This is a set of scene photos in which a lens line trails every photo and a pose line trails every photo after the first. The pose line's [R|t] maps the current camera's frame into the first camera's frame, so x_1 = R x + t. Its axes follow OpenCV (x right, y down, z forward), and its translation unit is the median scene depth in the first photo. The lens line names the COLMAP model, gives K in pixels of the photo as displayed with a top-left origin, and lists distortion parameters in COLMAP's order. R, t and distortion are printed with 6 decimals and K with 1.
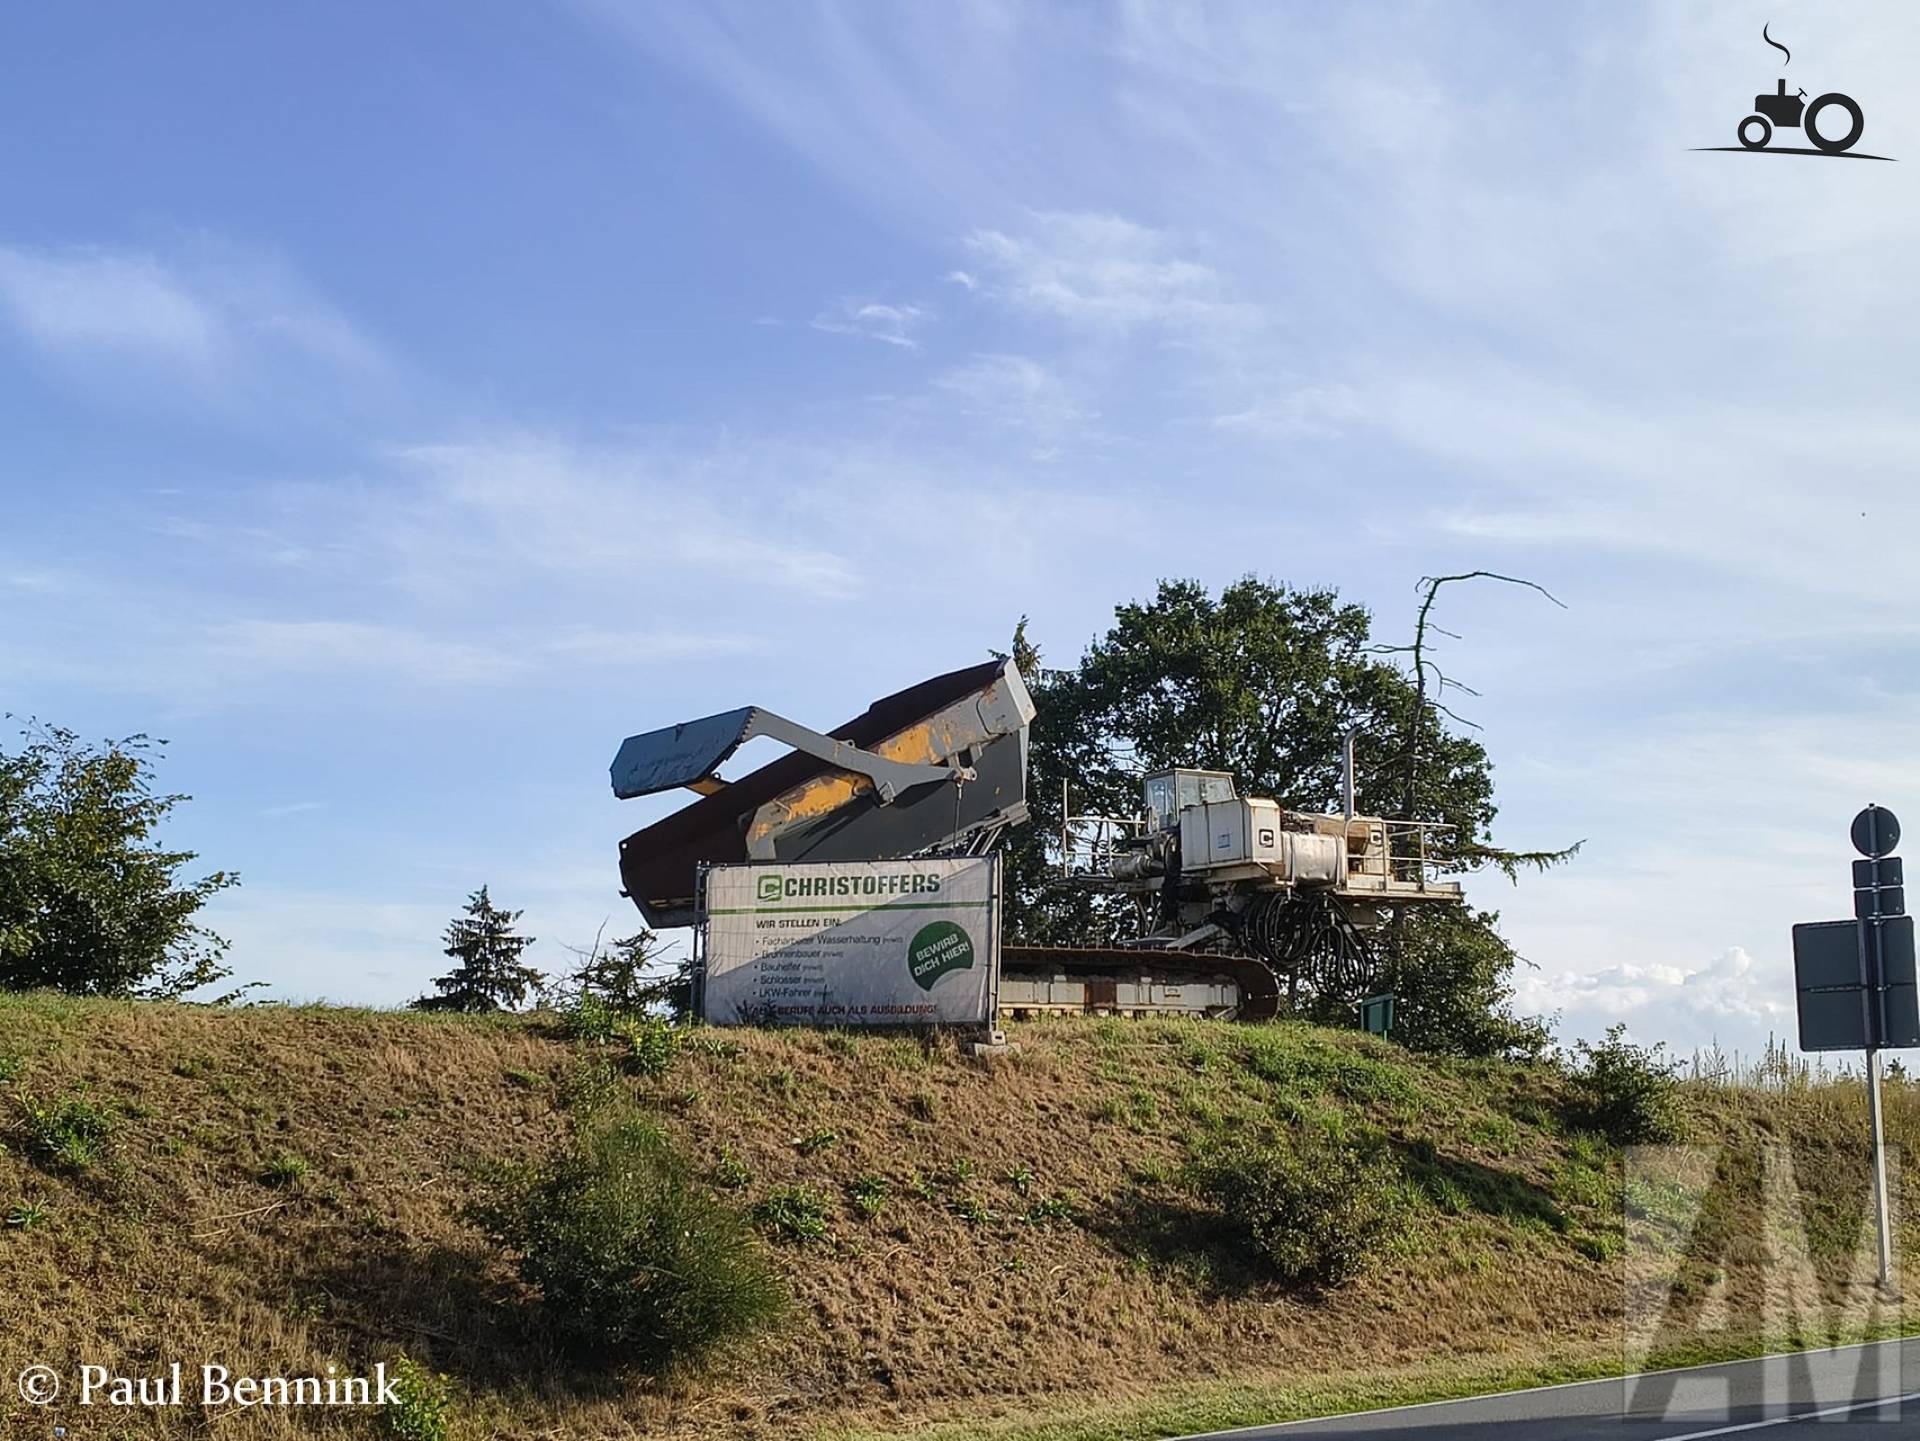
lens RADIAL K [[2382.9, 0, 960.0], [0, 2382.9, 720.5], [0, 0, 1]] dist [-0.077432, 0.002995]
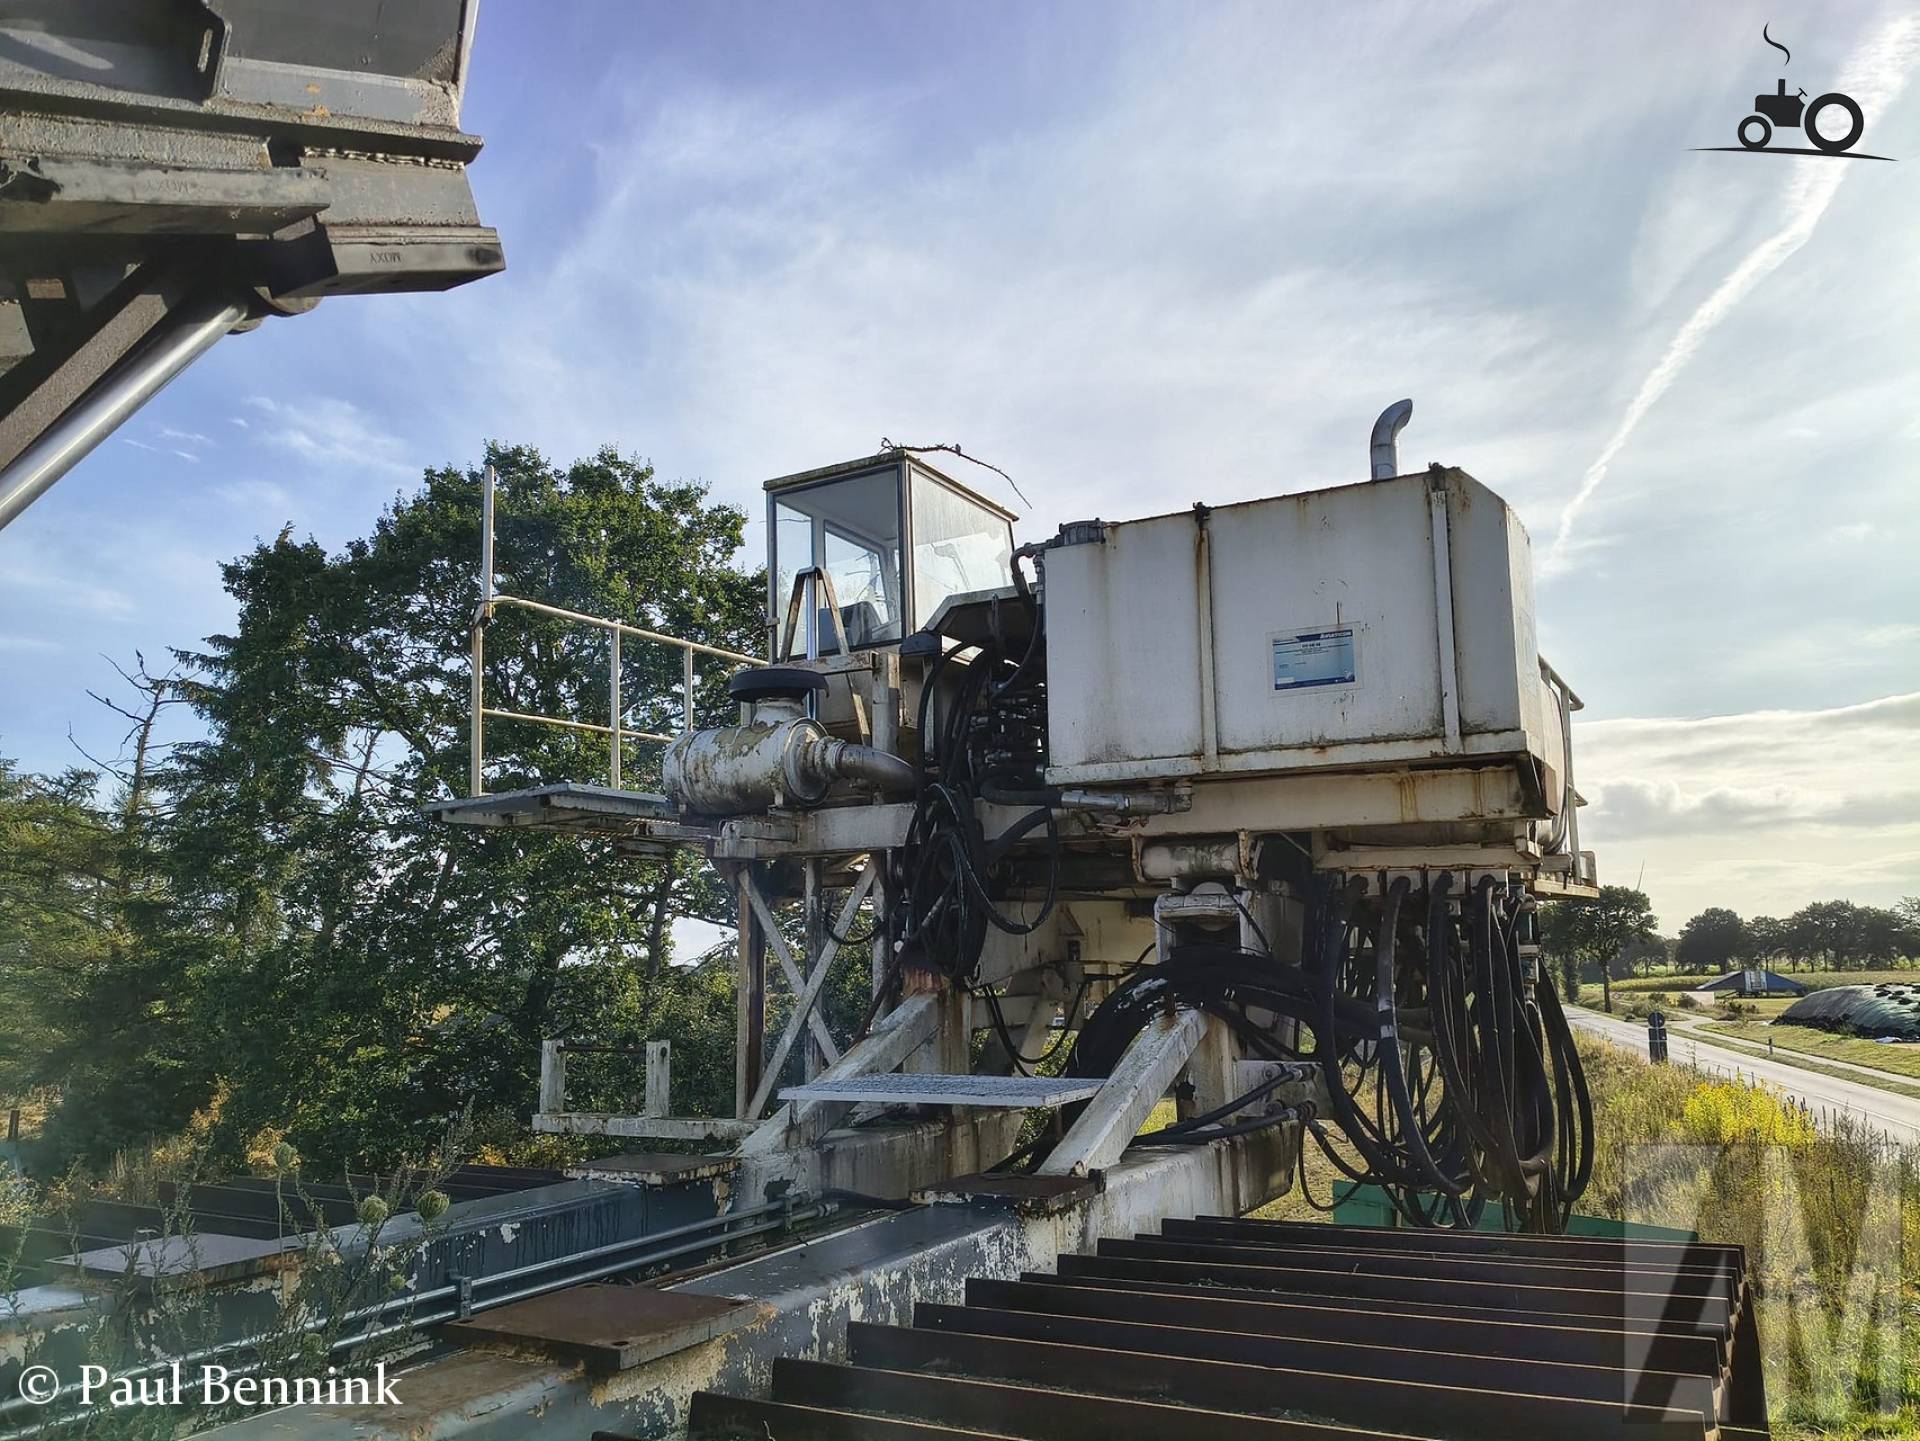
lens RADIAL K [[1463.2, 0, 956.8], [0, 1463.2, 728.2], [0, 0, 1]] dist [0.091064, -0.180276]
pose [[0.890055, 0.068834, 0.450627, 0.007858], [-0.068269, 0.997513, -0.017530, 0.034609], [-0.450713, -0.015161, 0.892540, 0.494476]]
